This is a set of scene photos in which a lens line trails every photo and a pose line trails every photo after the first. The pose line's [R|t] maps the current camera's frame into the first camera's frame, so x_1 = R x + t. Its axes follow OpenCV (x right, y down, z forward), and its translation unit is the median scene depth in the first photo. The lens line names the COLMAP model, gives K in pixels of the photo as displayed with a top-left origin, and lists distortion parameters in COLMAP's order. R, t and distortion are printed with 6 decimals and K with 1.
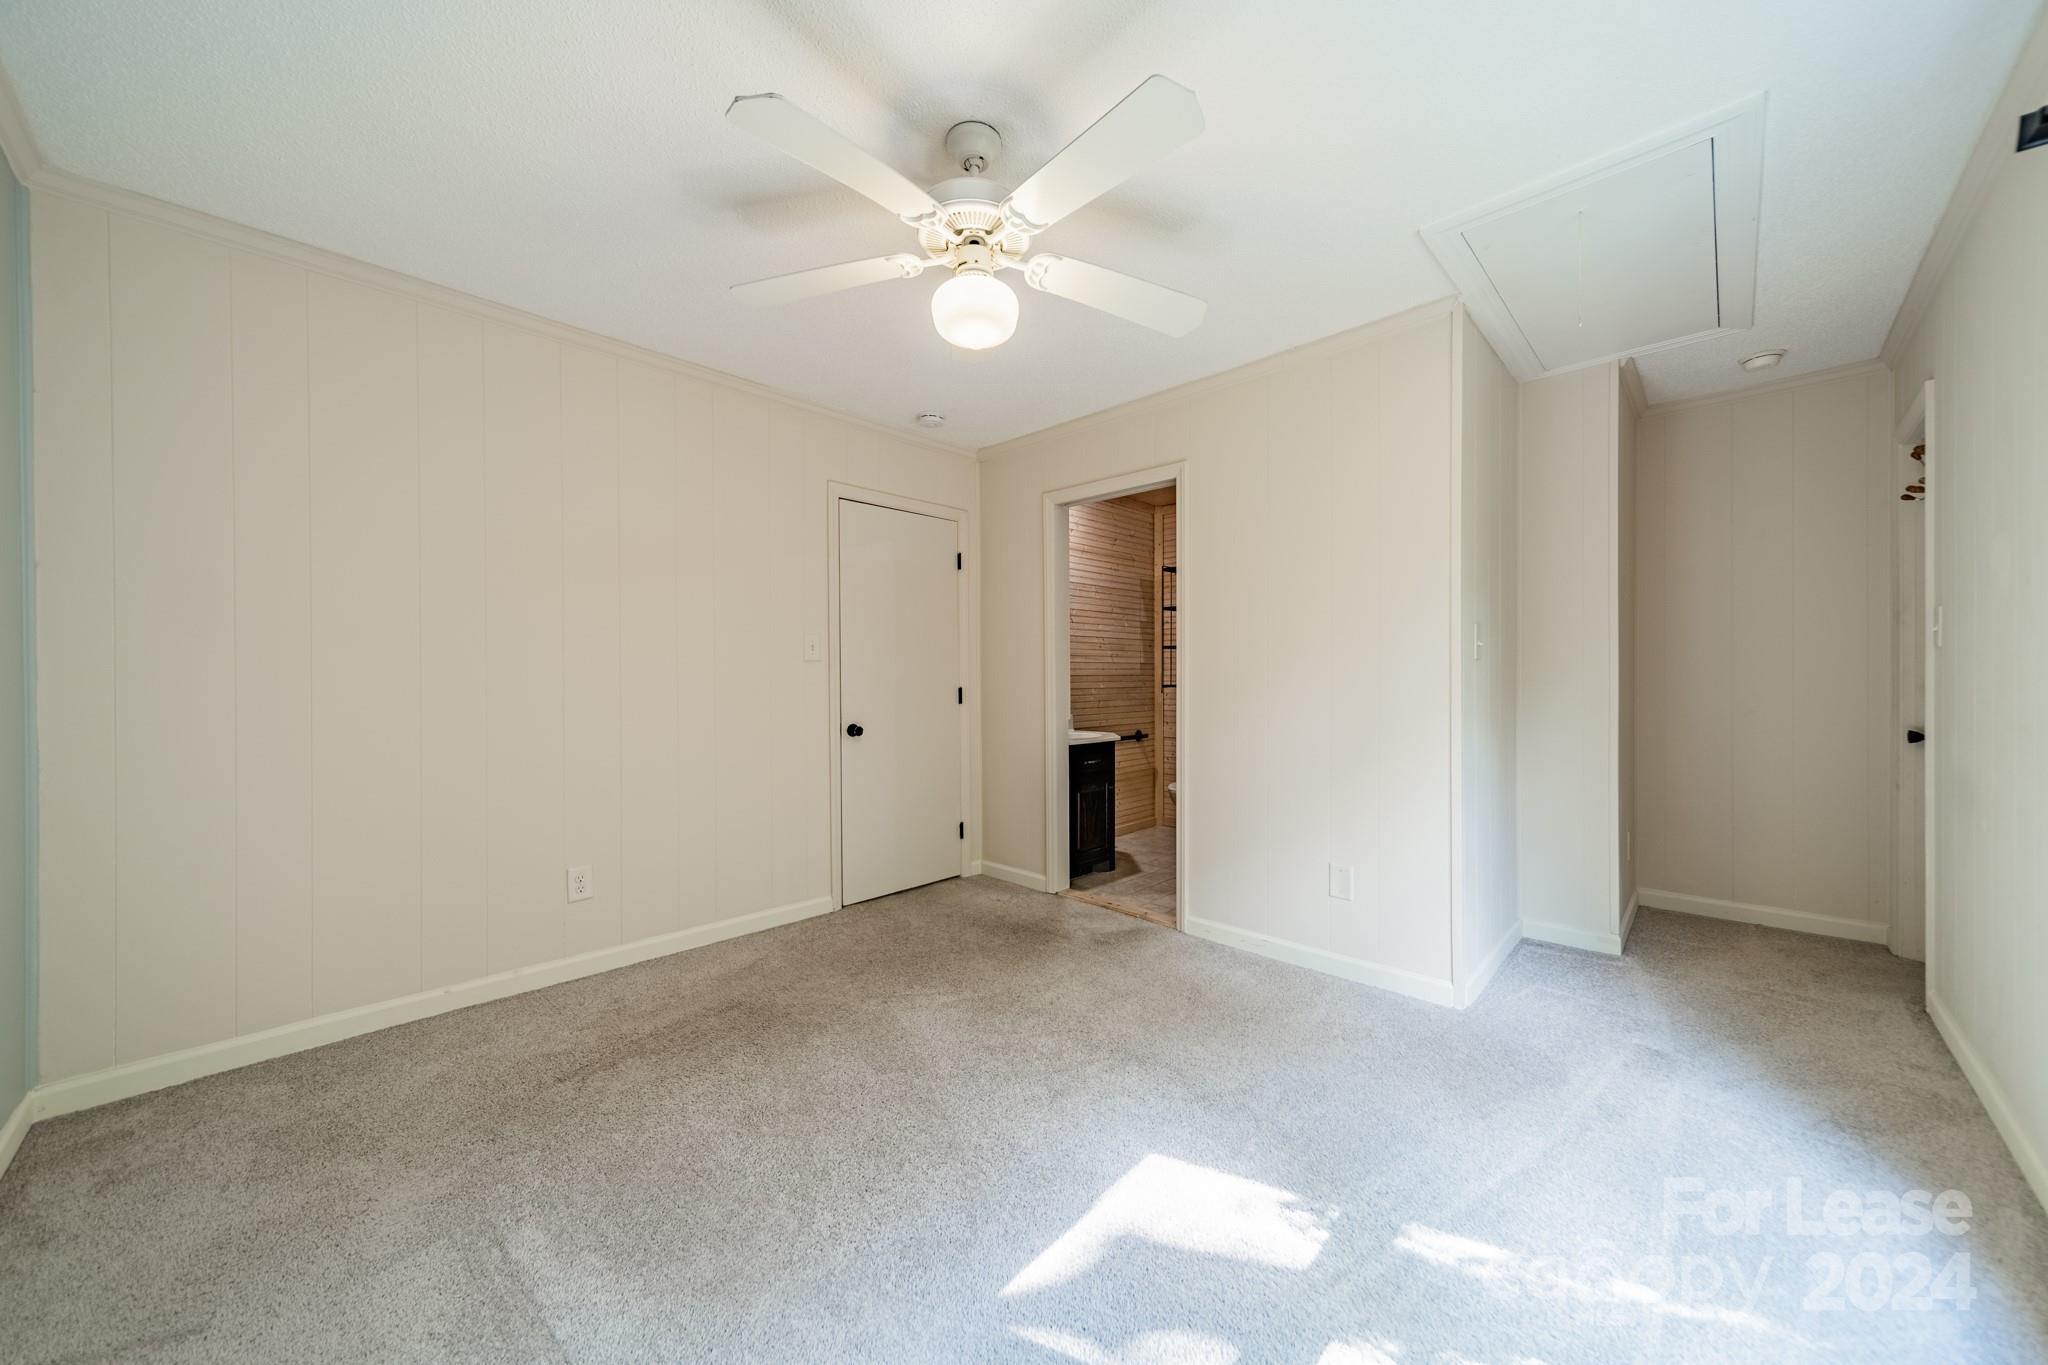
lens RADIAL K [[723.2, 0, 1023.2], [0, 723.2, 672.0], [0, 0, 1]] dist [0.008779, -0.000181]
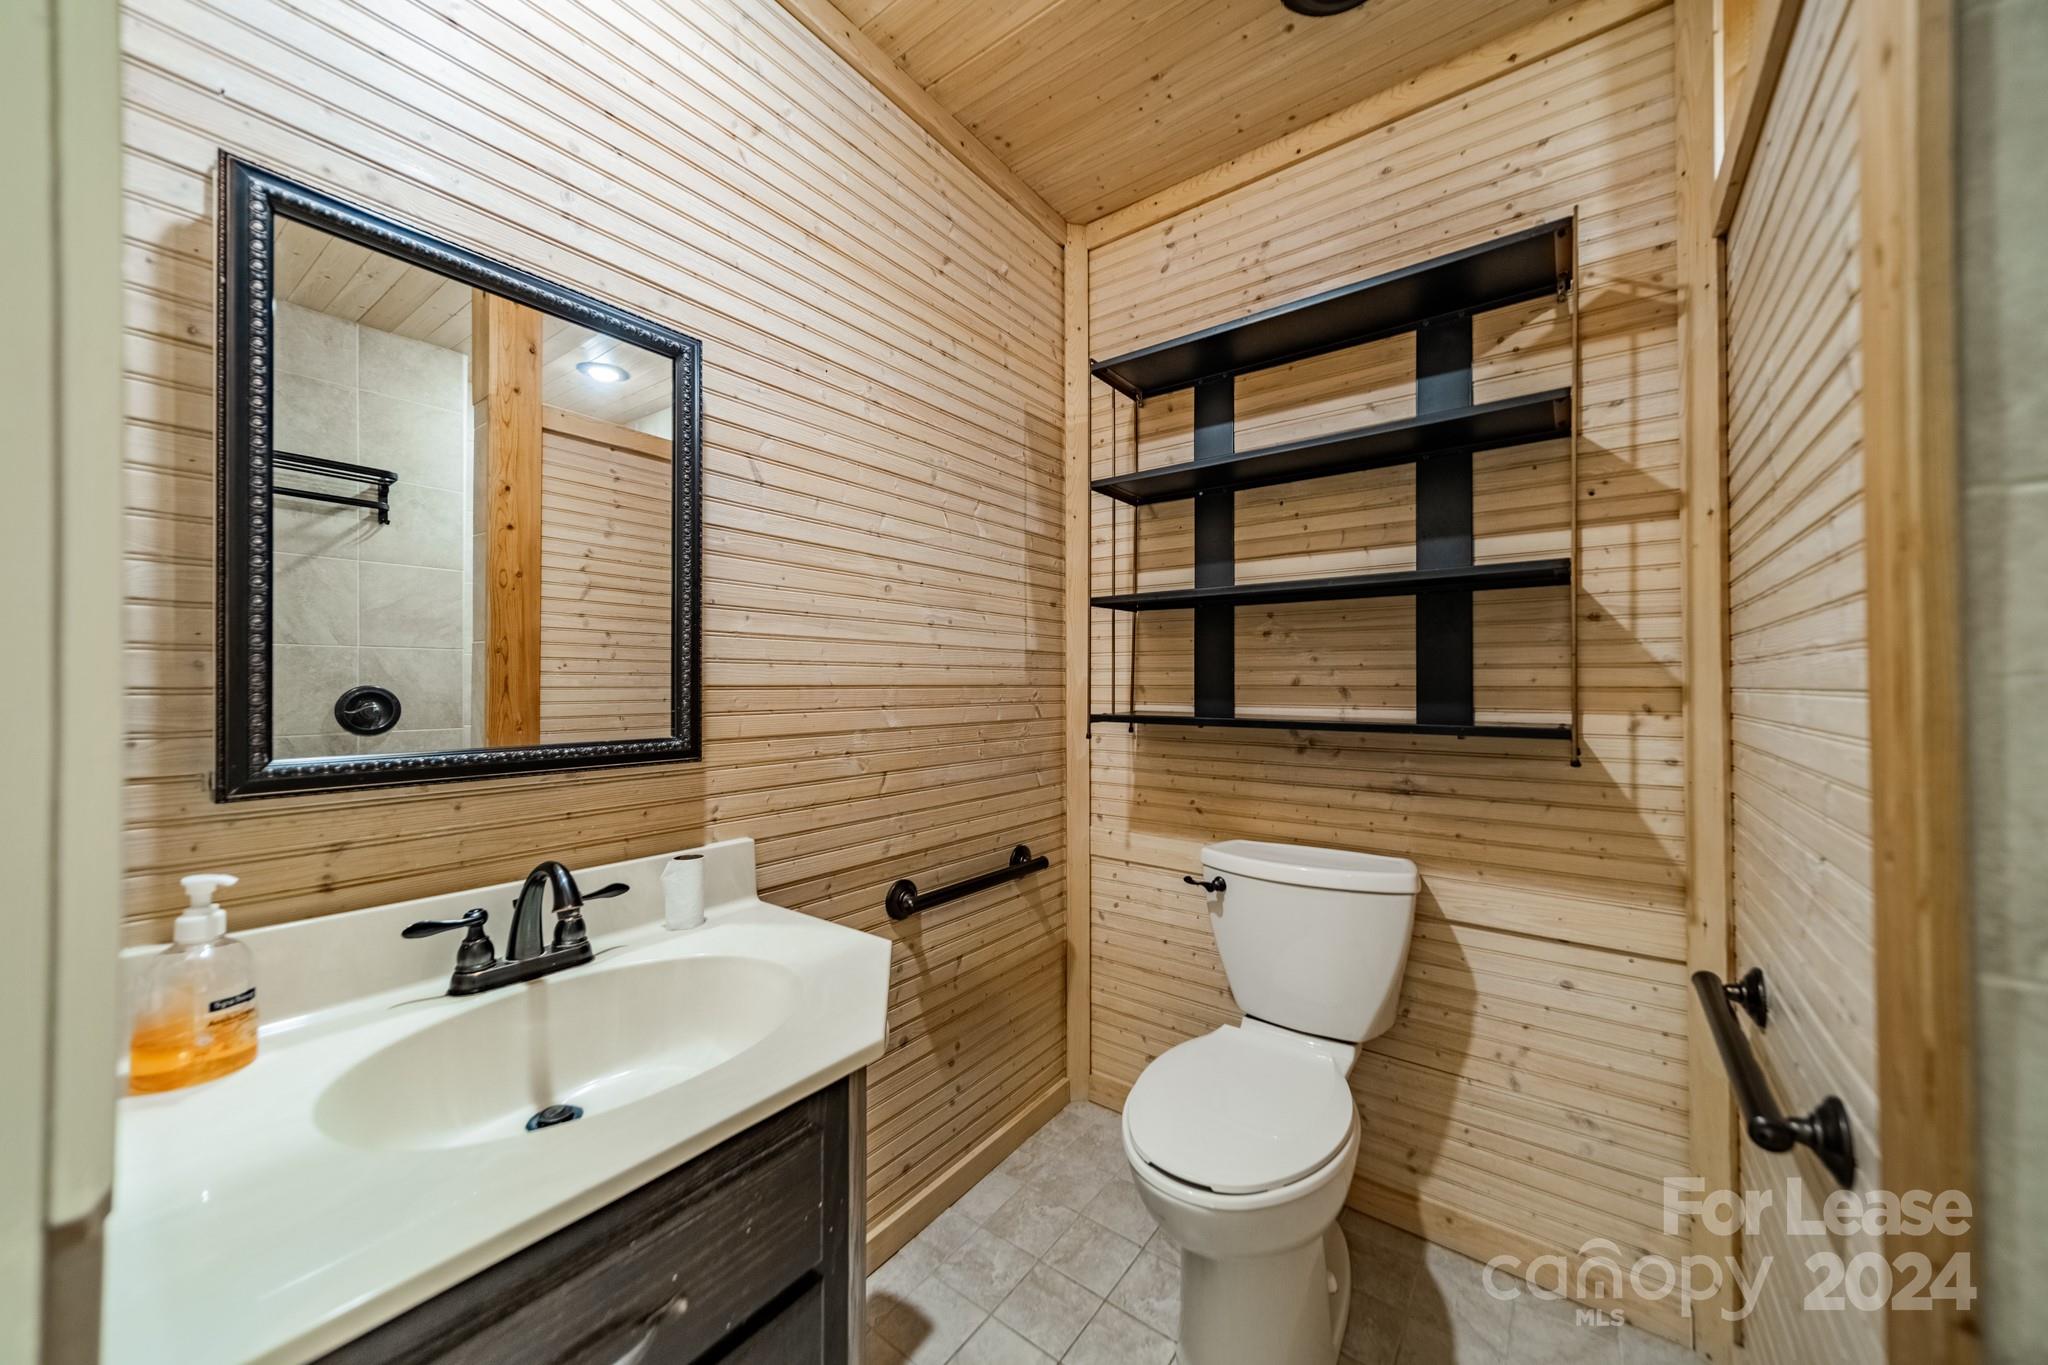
lens RADIAL K [[723.2, 0, 1025.1], [0, 723.2, 683.0], [0, 0, 1]] dist [0.008779, -0.000181]
pose [[0.991798, 0.000557, 0.127815, 0.115763], [-0.000718, 0.999999, 0.001211, 0.002587], [-0.127815, -0.001293, 0.991797, 0.647417]]
